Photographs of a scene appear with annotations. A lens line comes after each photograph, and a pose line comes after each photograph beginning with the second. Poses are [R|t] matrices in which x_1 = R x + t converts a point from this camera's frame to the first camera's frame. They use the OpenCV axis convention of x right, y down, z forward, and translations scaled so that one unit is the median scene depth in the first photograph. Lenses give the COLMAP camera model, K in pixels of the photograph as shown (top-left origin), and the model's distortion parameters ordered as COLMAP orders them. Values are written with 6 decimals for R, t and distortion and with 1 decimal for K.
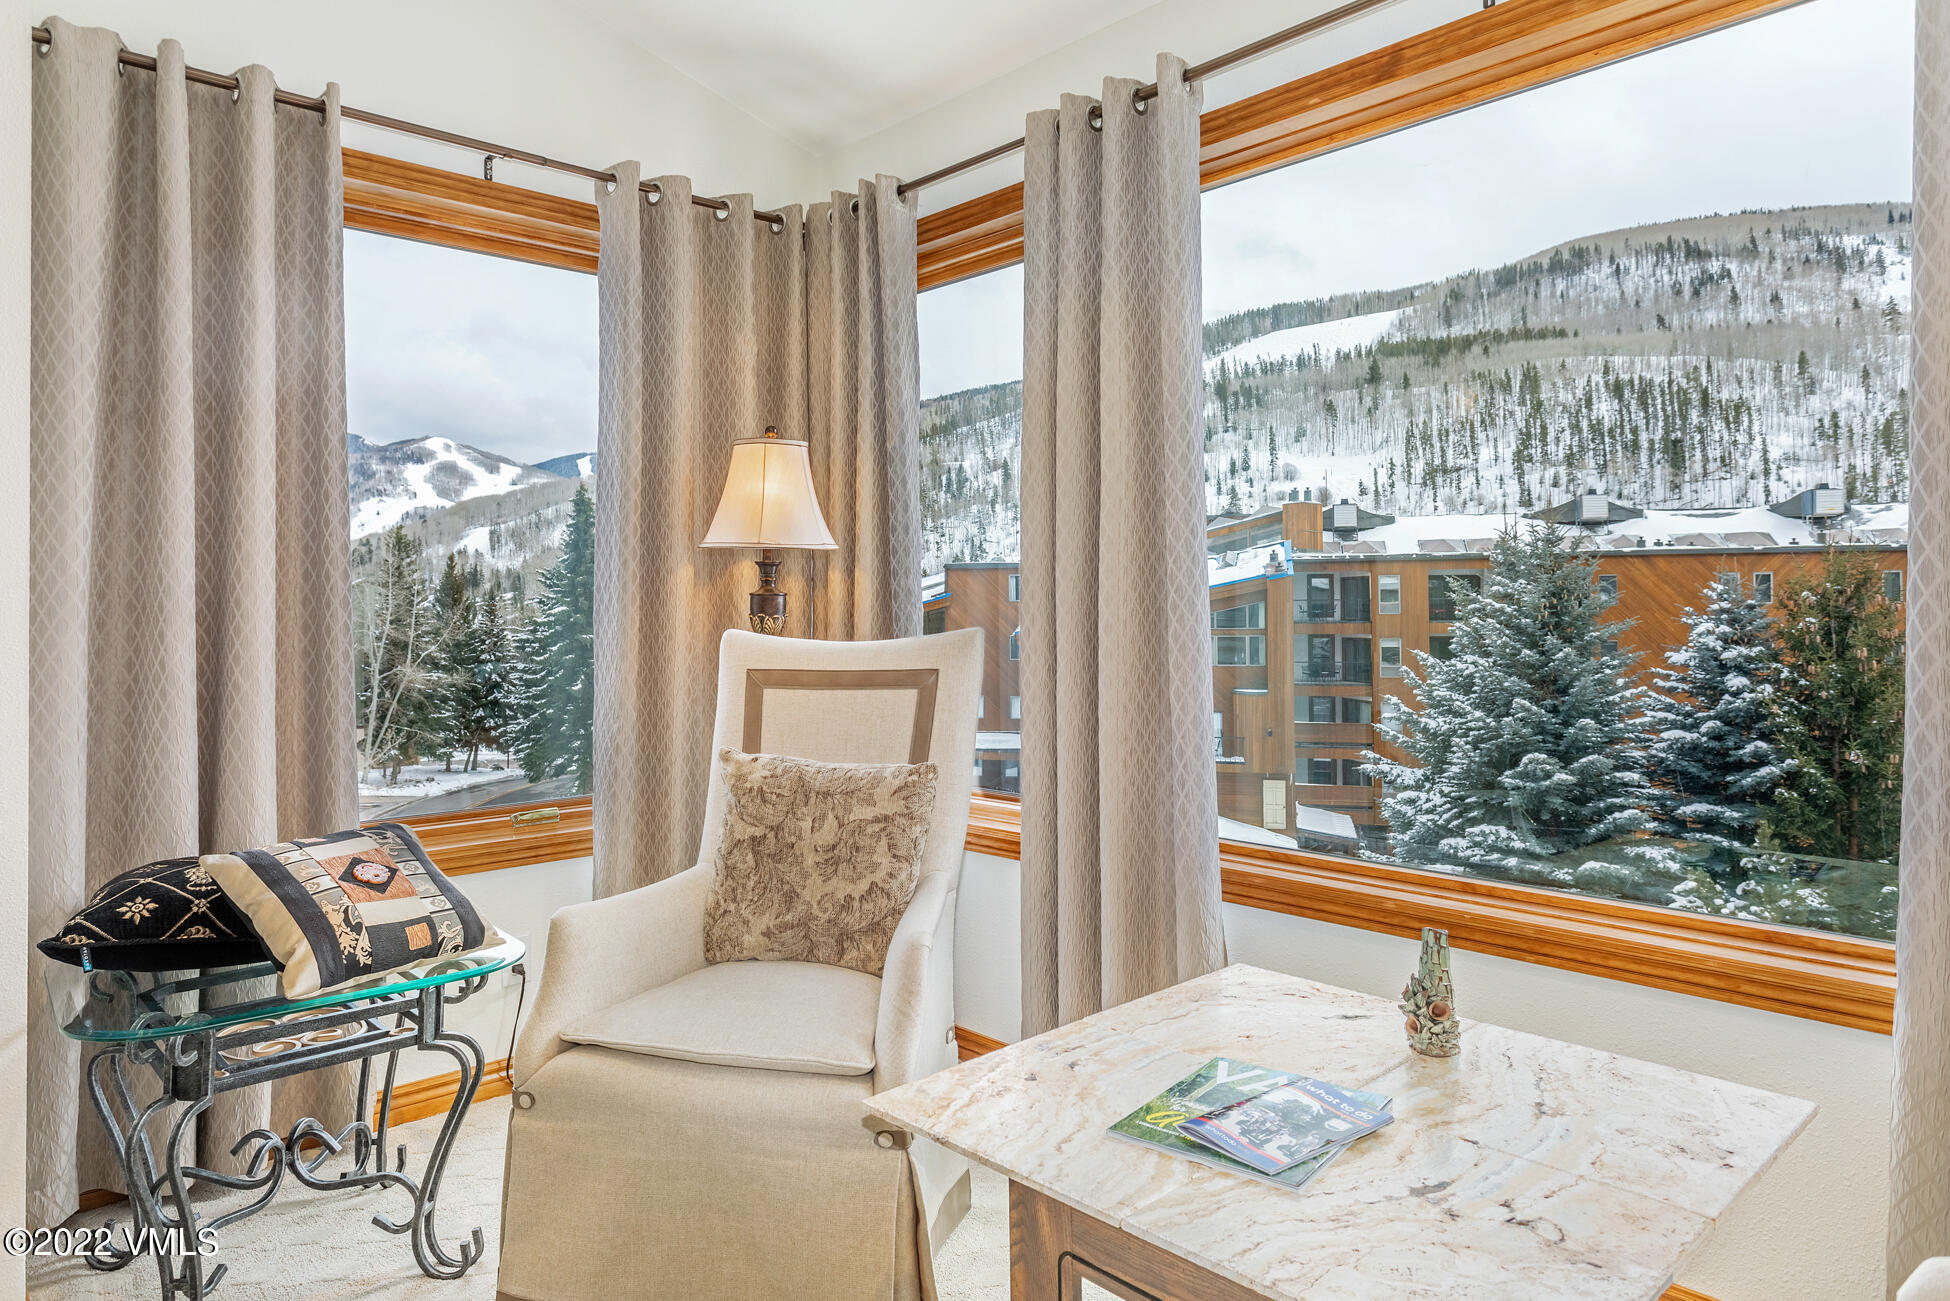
lens RADIAL K [[1224.3, 0, 963.9], [0, 1224.3, 588.6], [0, 0, 1]] dist [0.009528, 0.002329]
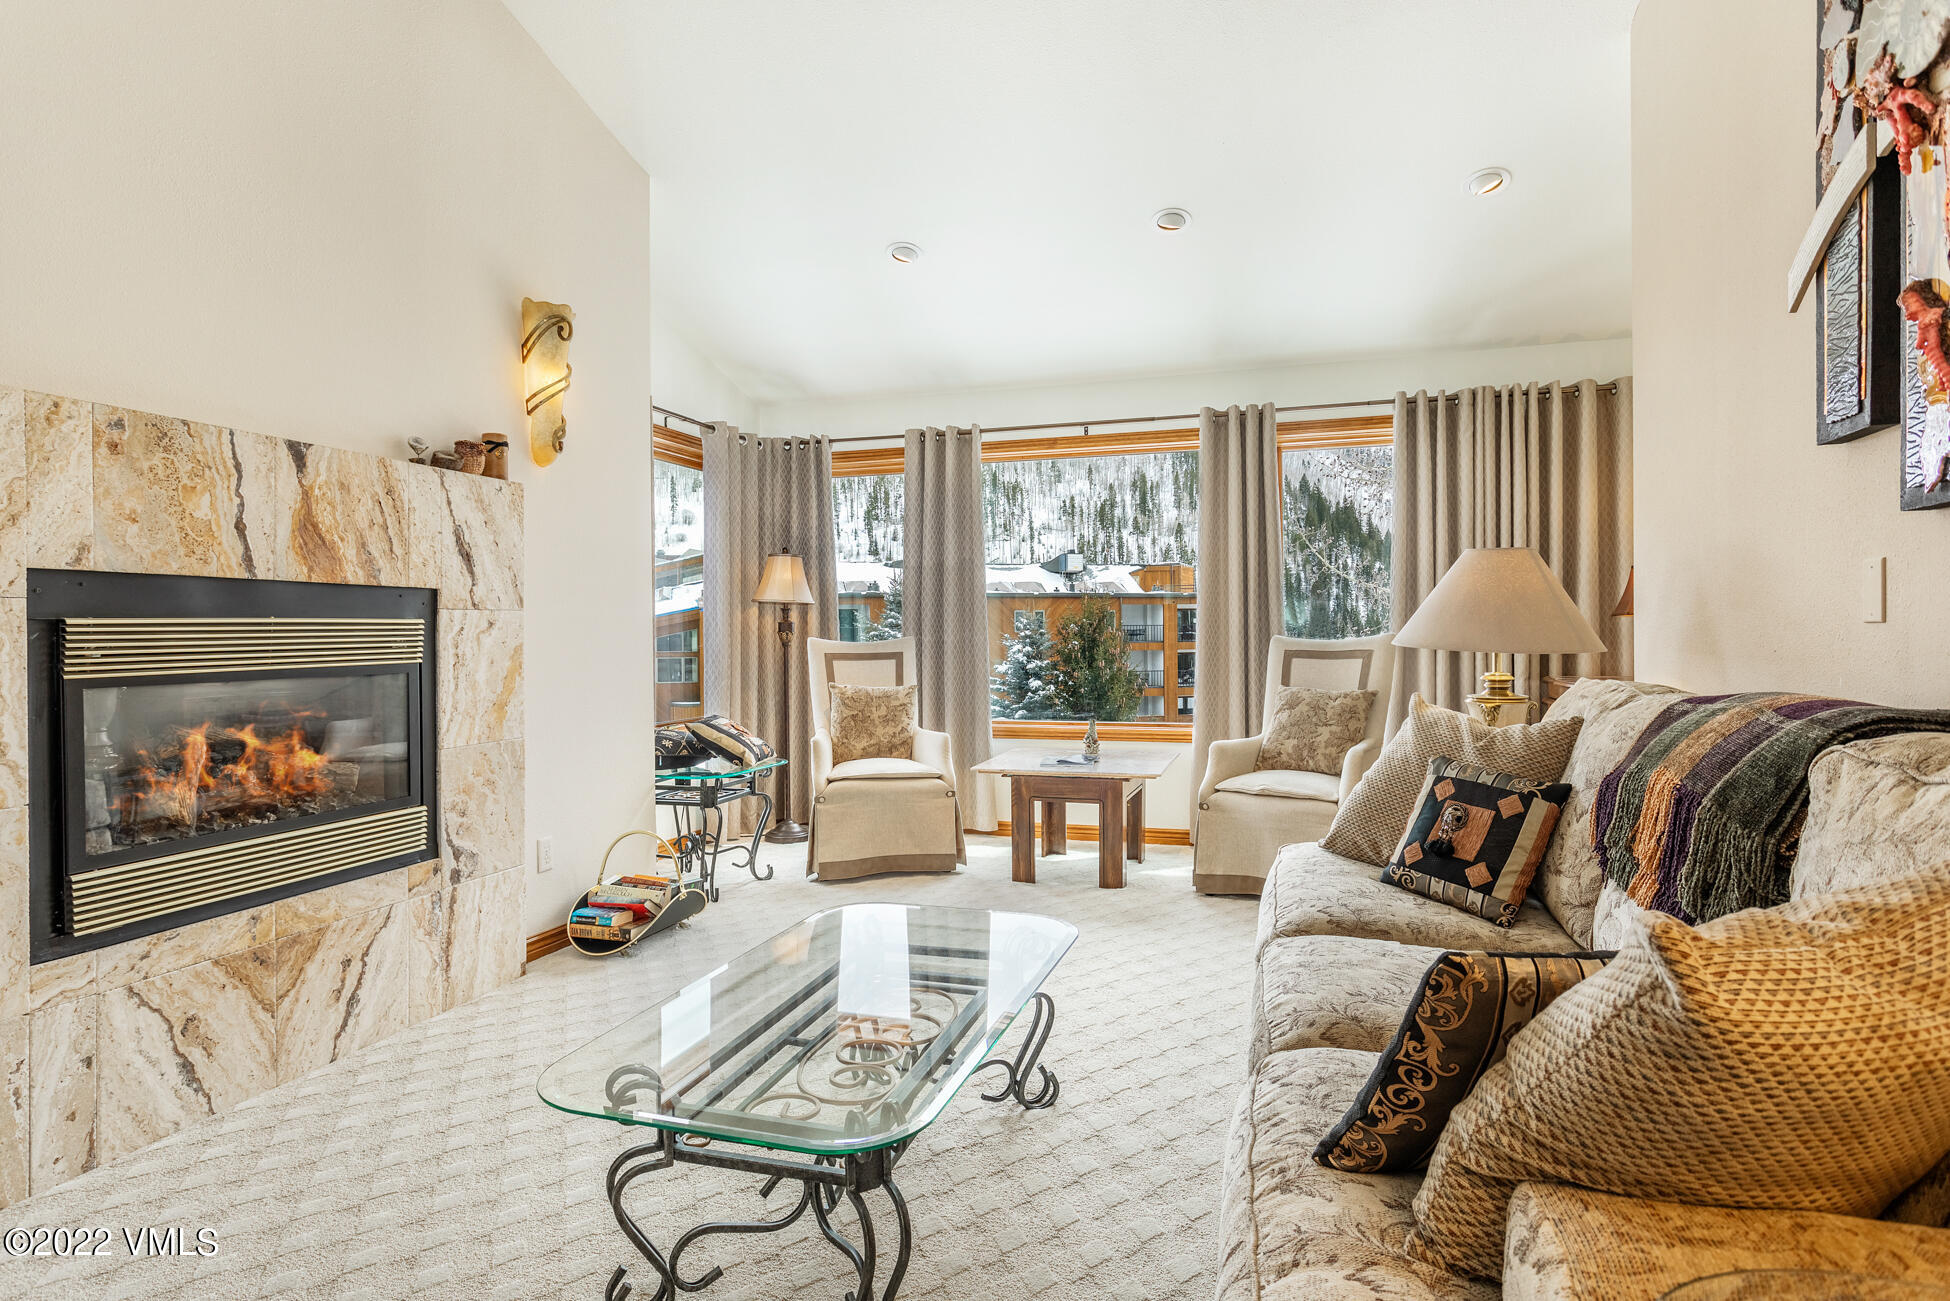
lens RADIAL K [[1069.0, 0, 971.8], [0, 1069.0, 638.0], [0, 0, 1]] dist [-0.001184, 0.003201]
pose [[0.866045, 0.000008, 0.499966, -0.763761], [-0.009080, 0.999835, 0.015712, -0.001237], [-0.499883, -0.018147, 0.865903, -0.780466]]
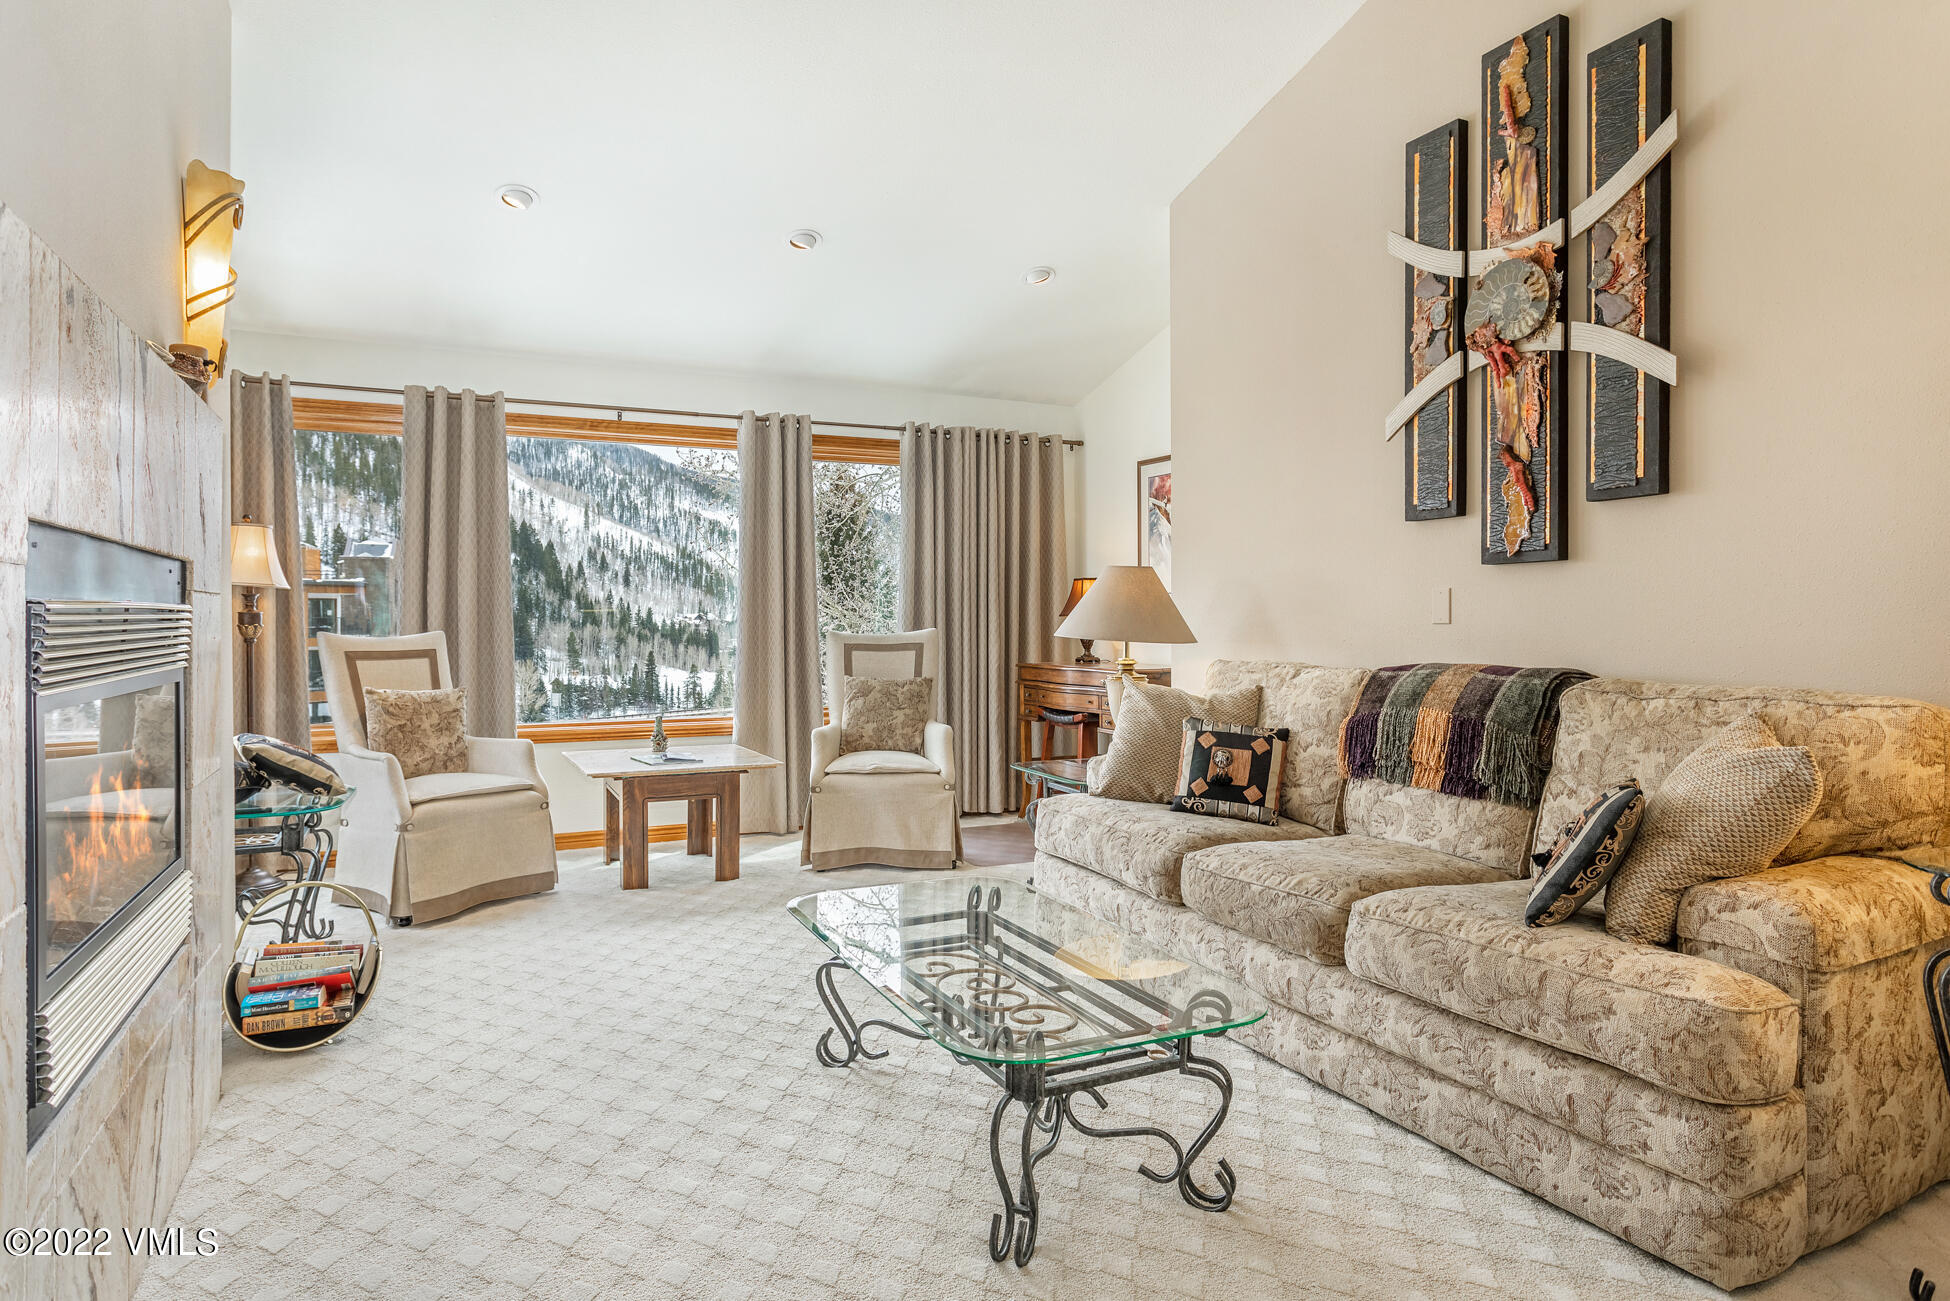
lens RADIAL K [[1111.9, 0, 975.2], [0, 1111.9, 631.5], [0, 0, 1]] dist [-0.011715, 0.002364]
pose [[0.288001, 0.001261, 0.957629, -1.230122], [-0.017558, 0.999838, 0.003965, 0.006195], [-0.957469, -0.017956, 0.287976, -0.387294]]
